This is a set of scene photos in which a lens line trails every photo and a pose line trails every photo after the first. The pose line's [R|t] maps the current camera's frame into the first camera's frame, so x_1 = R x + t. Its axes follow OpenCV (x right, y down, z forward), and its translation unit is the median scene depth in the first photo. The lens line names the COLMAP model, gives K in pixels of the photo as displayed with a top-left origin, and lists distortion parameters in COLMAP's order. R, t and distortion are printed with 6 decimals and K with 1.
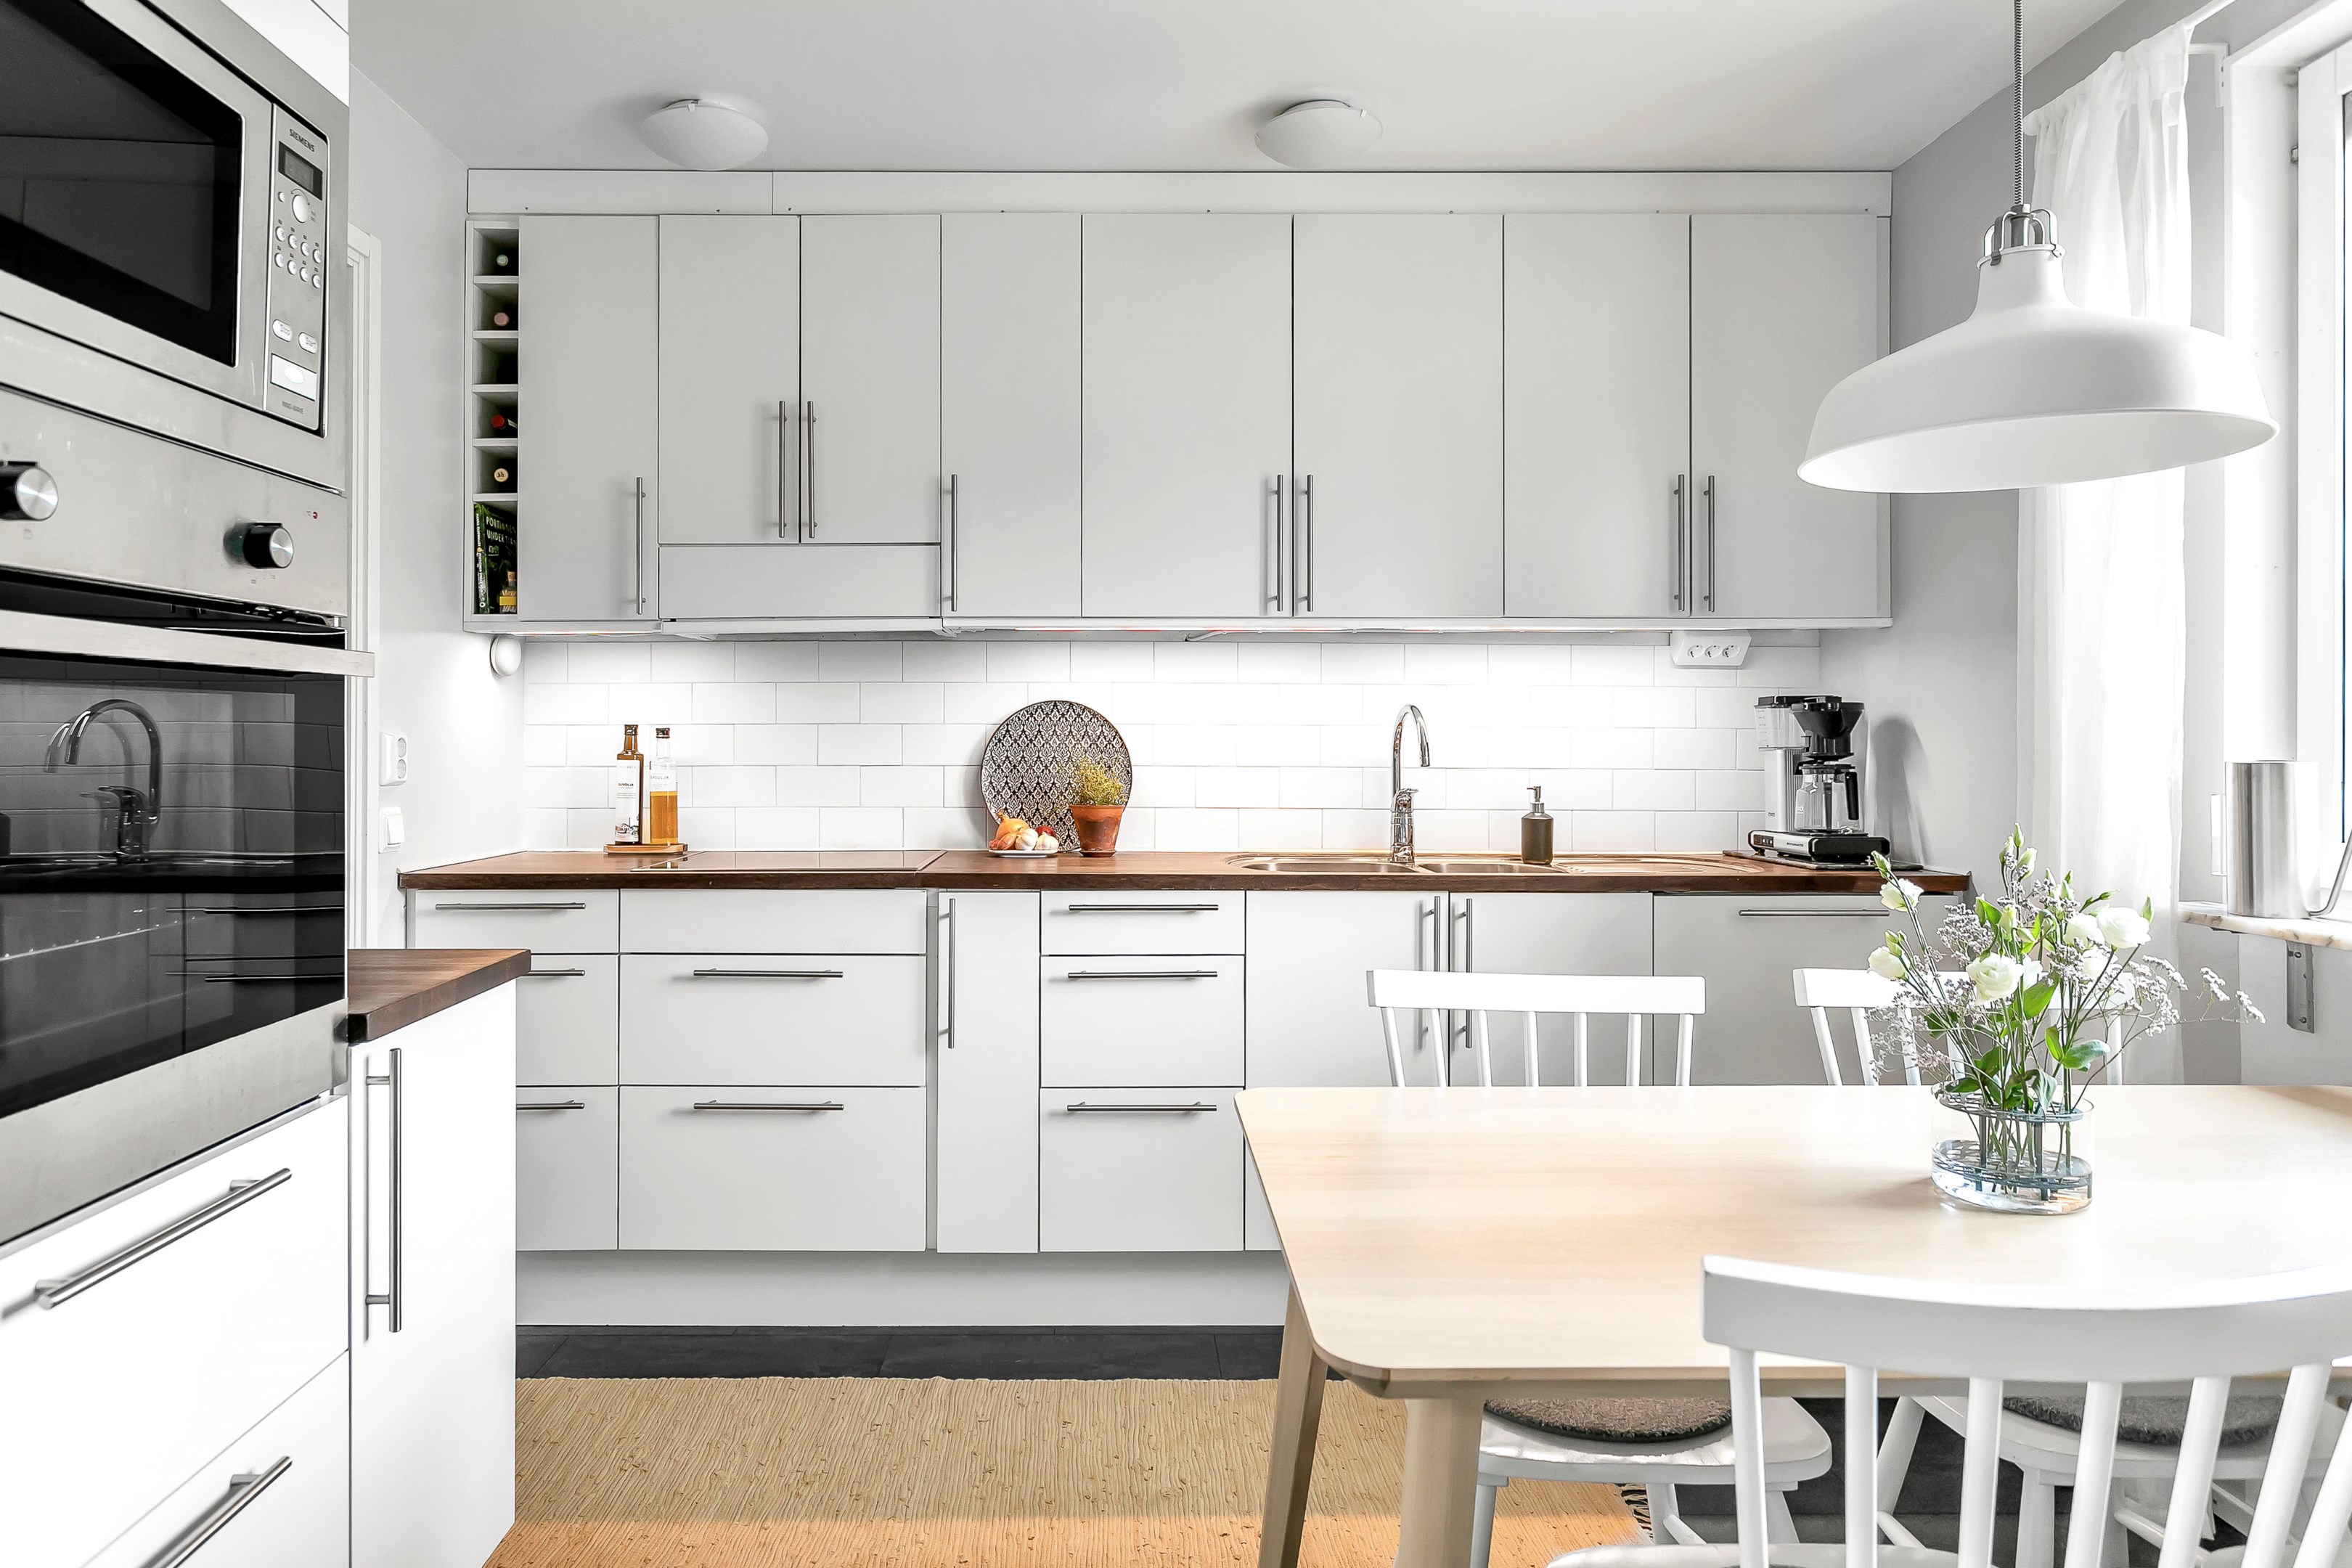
lens RADIAL K [[1421.7, 0, 1109.8], [0, 1421.7, 736.2], [0, 0, 1]] dist [-0.008286, 0.009576]
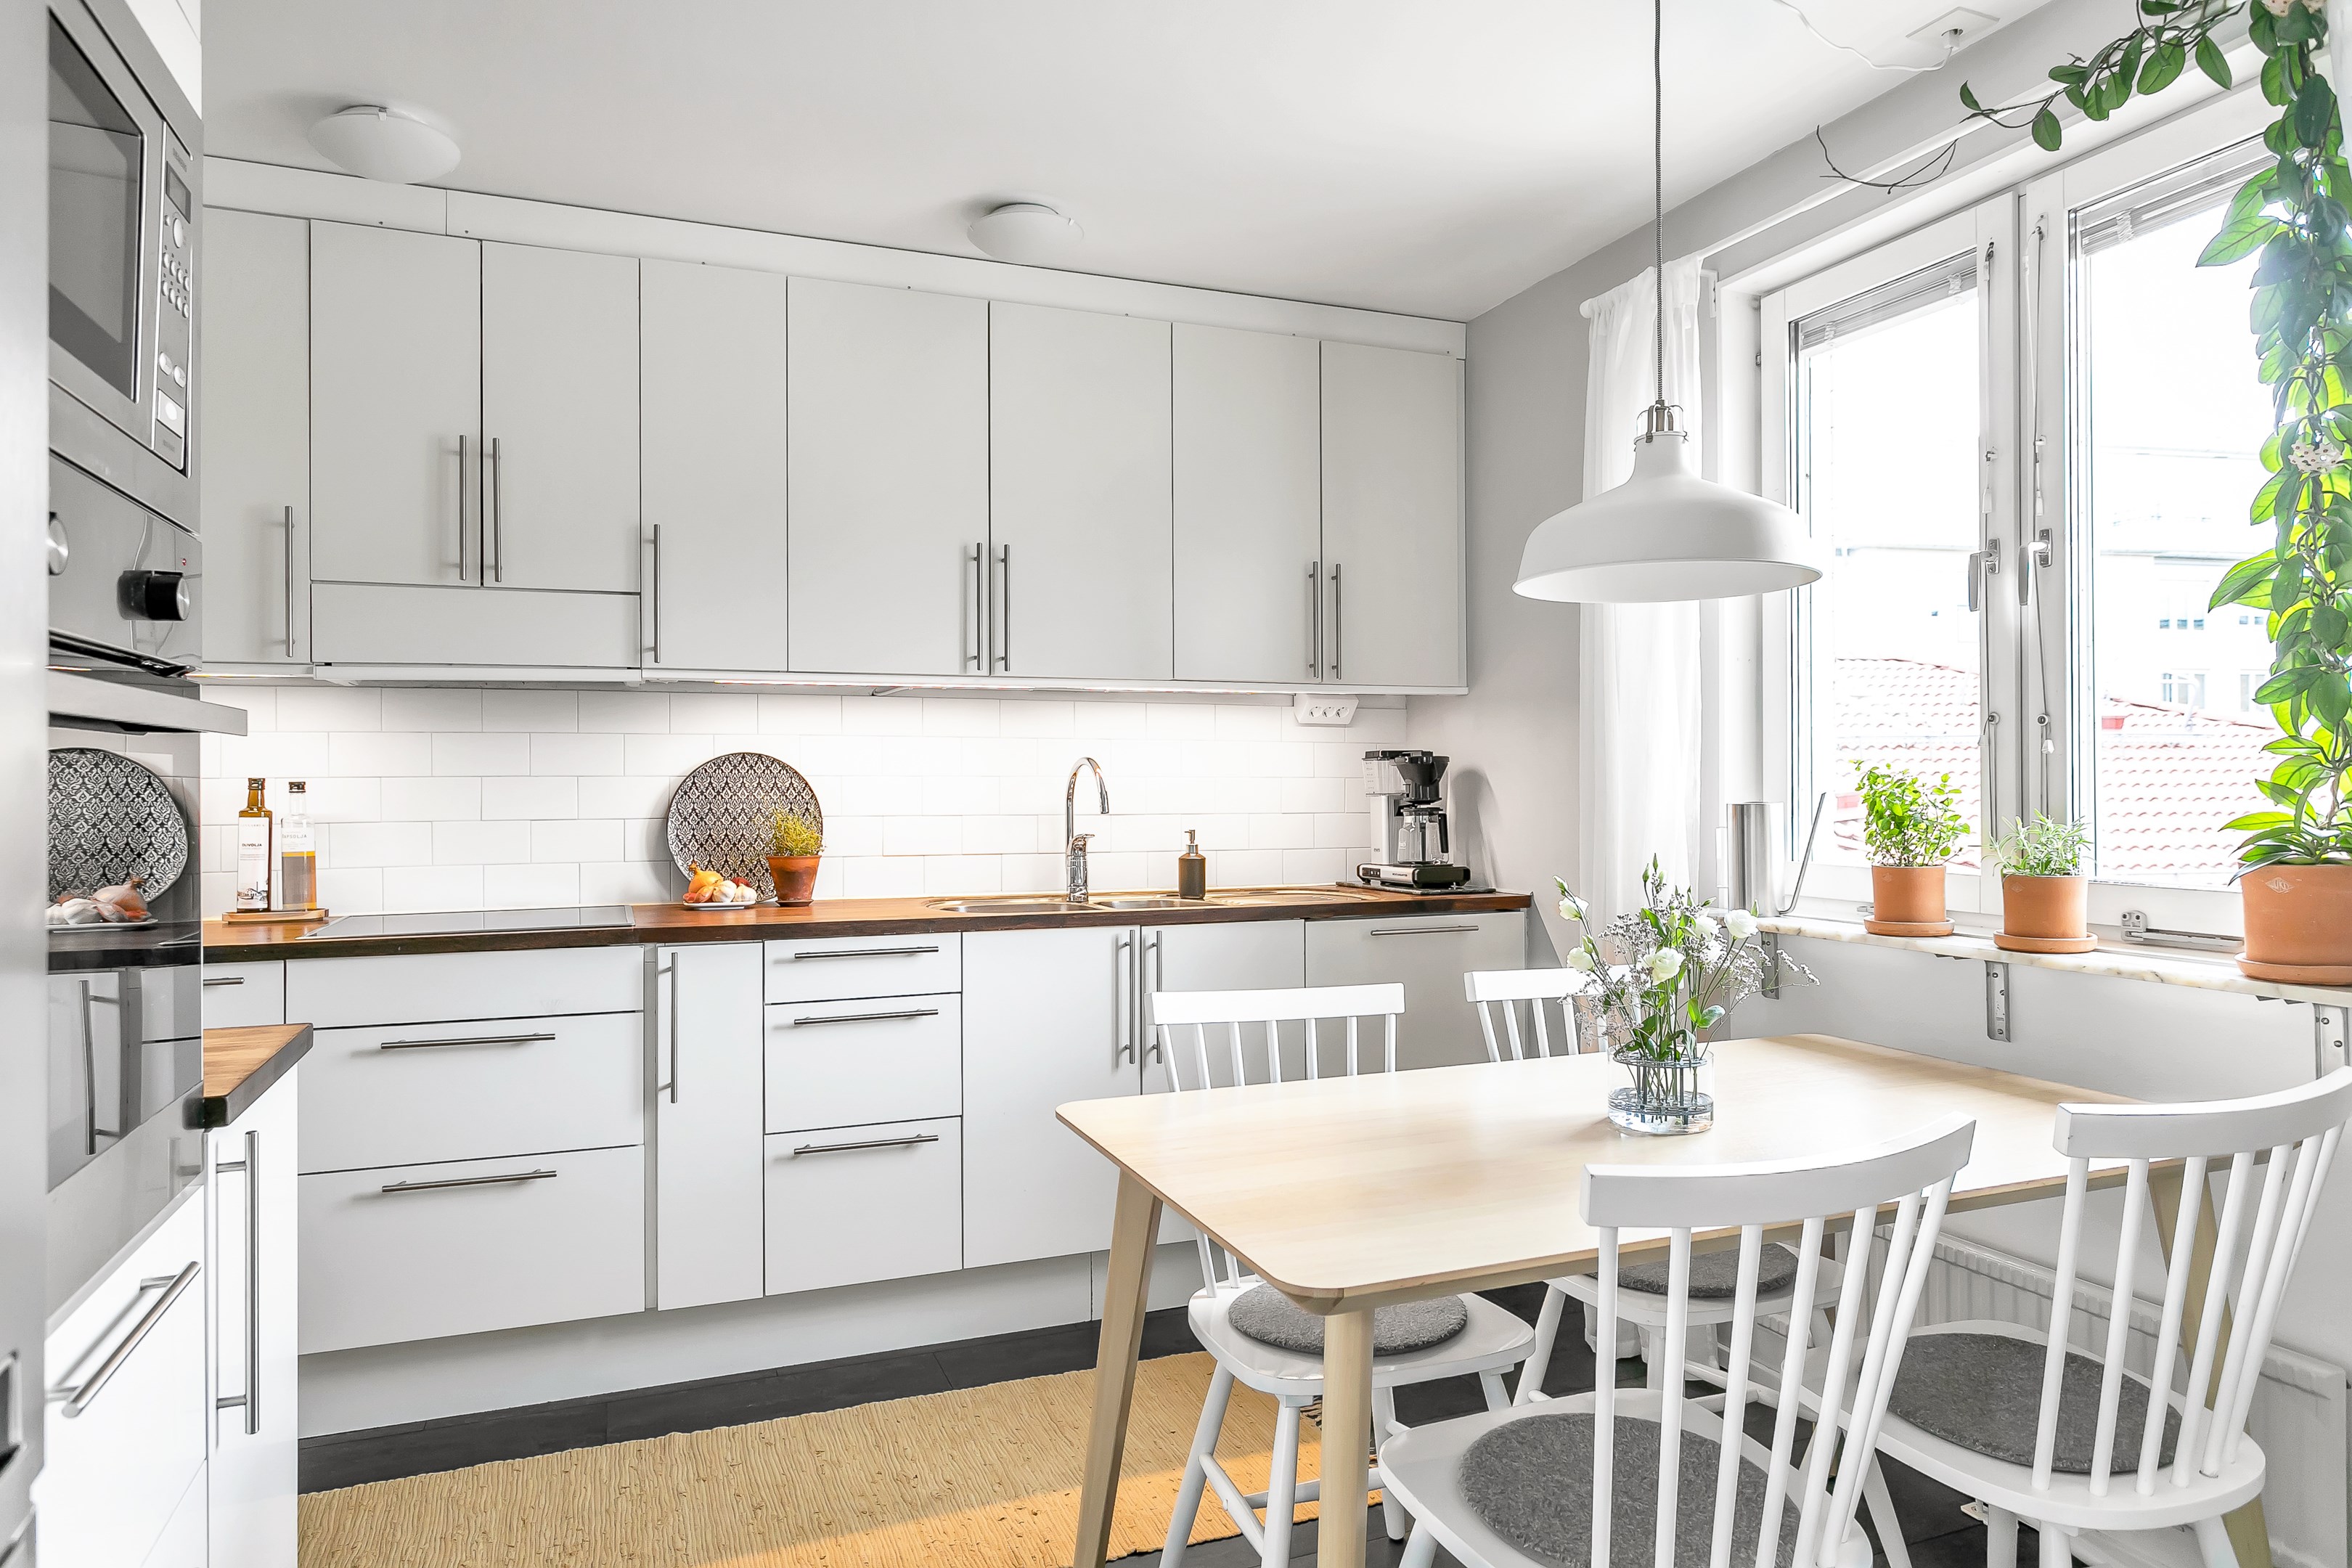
lens RADIAL K [[1421.7, 0, 1155.0], [0, 1421.7, 780.3], [0, 0, 1]] dist [-0.008286, 0.009576]
pose [[0.932429, -0.004591, 0.361325, -0.154526], [0.004812, 0.999988, 0.000290, -0.005050], [-0.361322, 0.001469, 0.932440, -0.048910]]
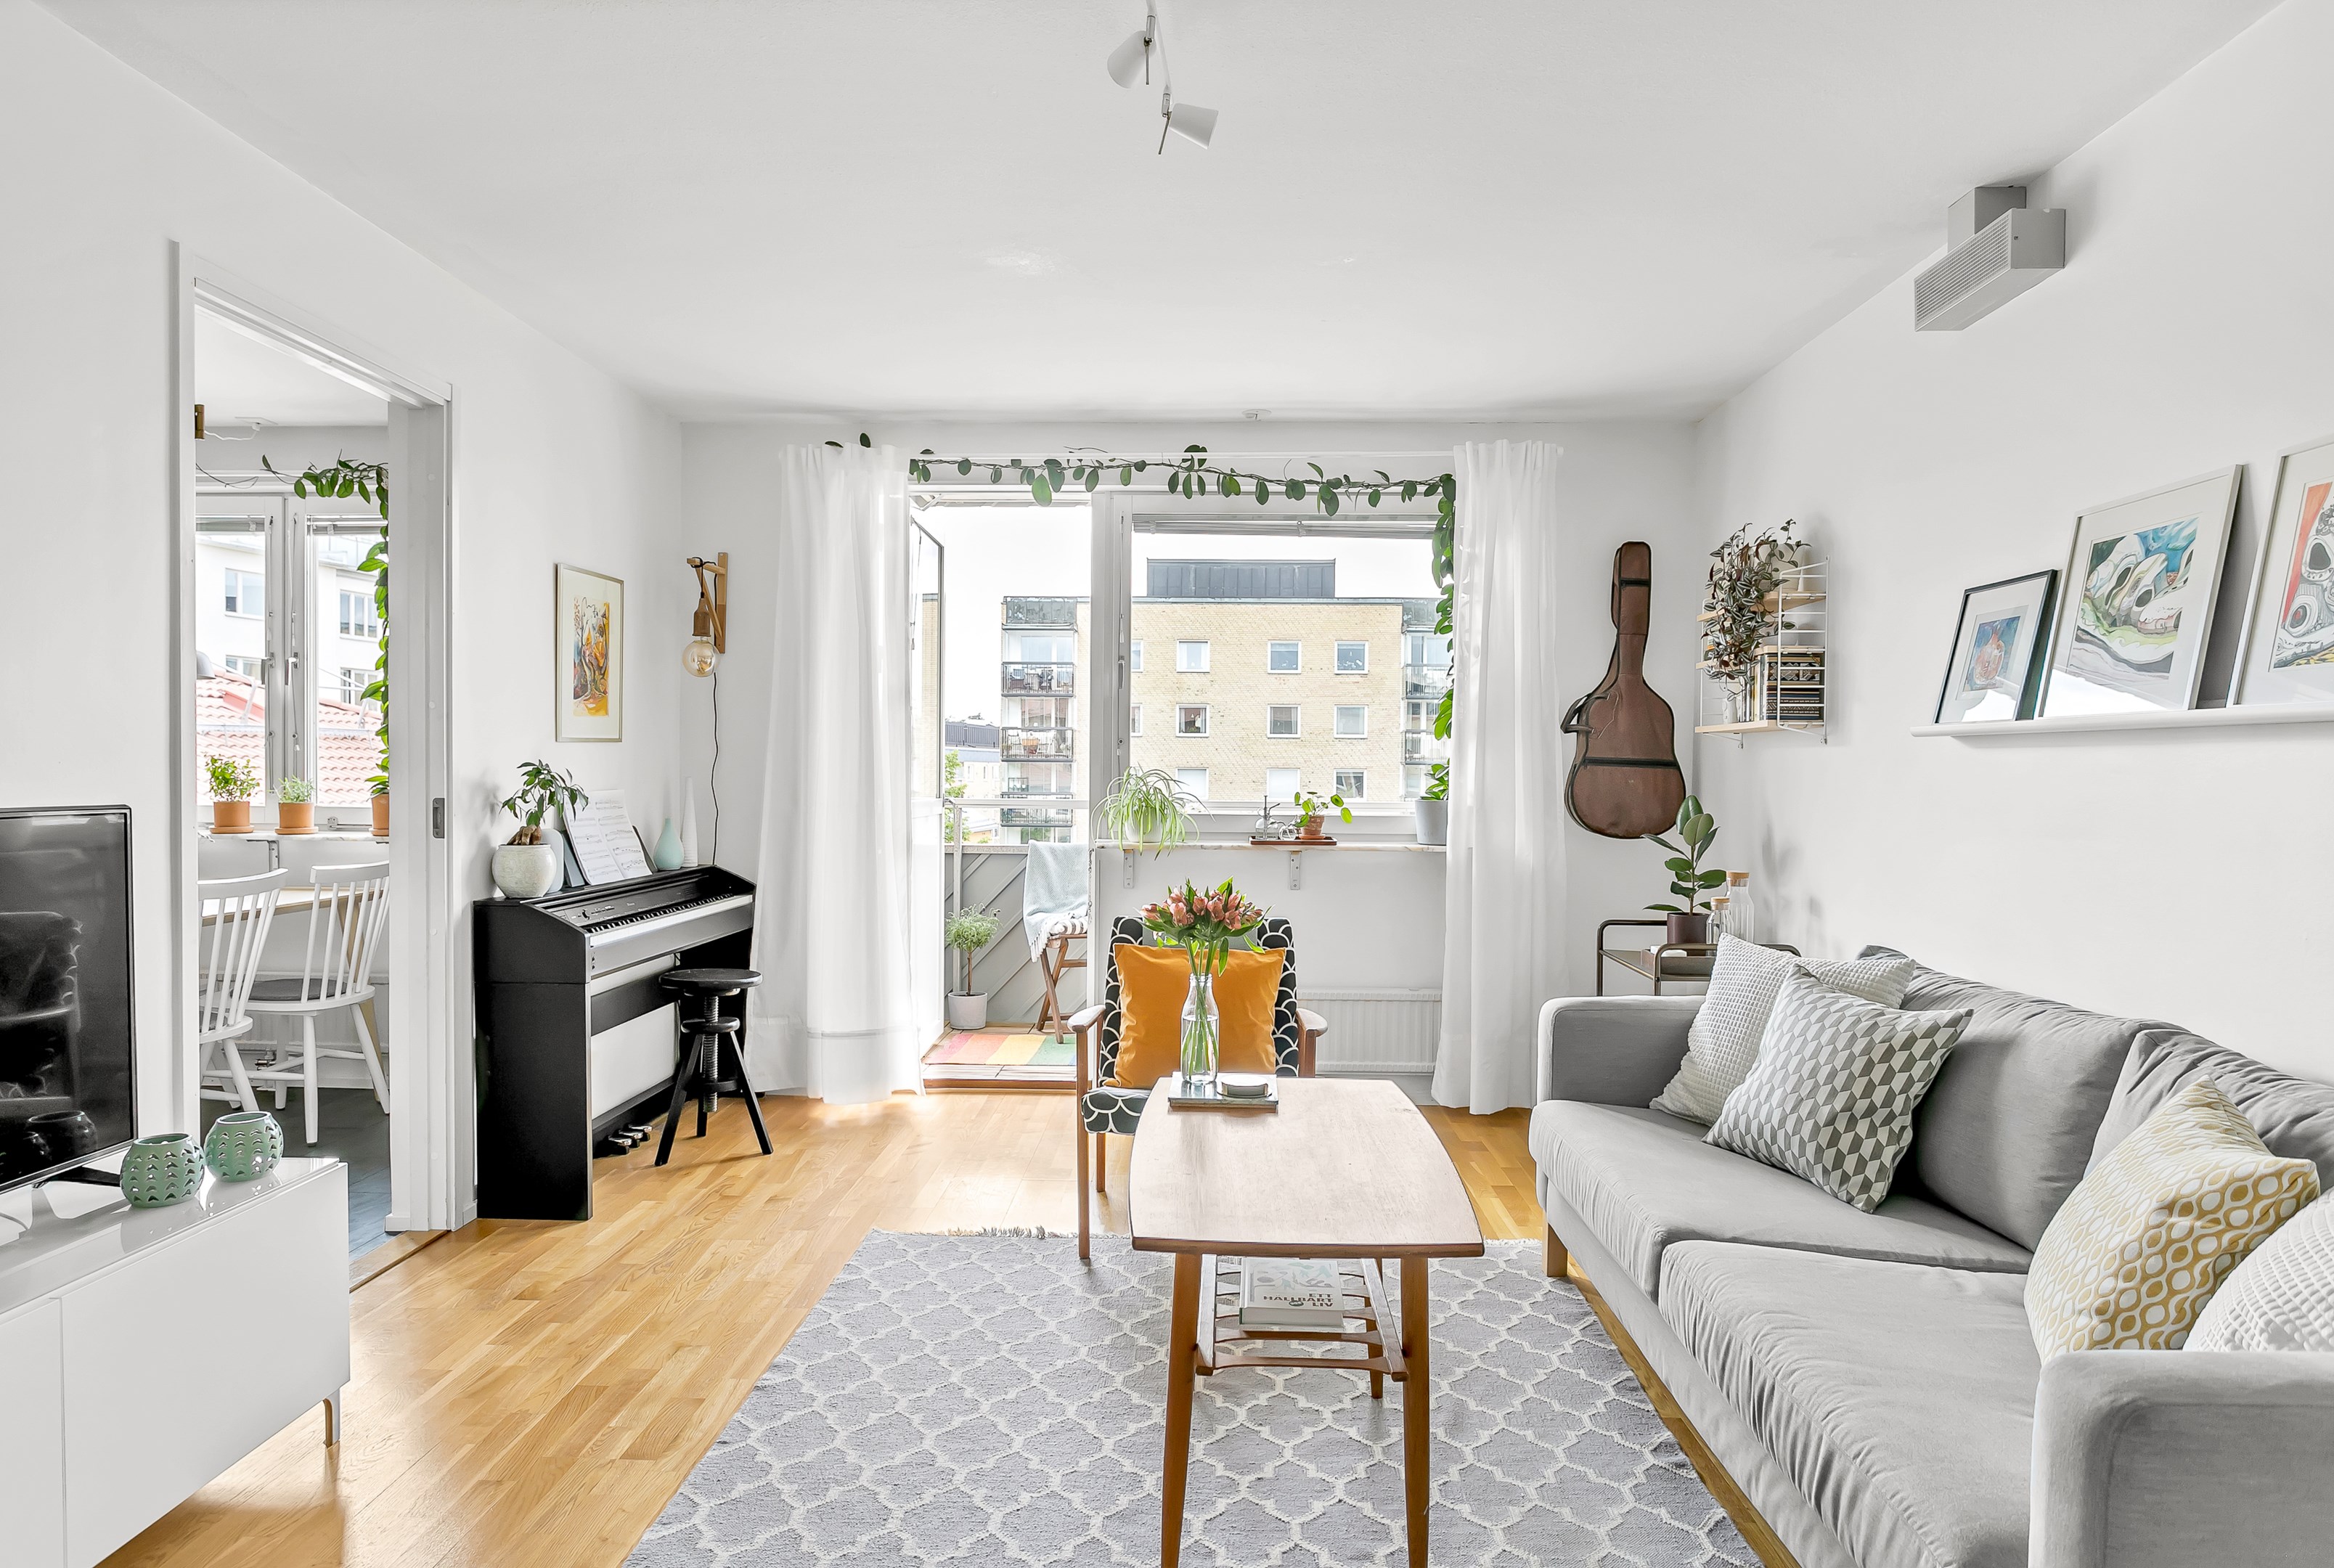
lens RADIAL K [[1410.8, 0, 1168.1], [0, 1410.8, 786.2], [0, 0, 1]] dist [-0.008286, 0.009576]
pose [[0.053382, -0.012188, 0.998500, -1.281597], [-0.010507, 0.999863, 0.012767, -0.007156], [-0.998519, -0.011173, 0.053246, -0.790476]]
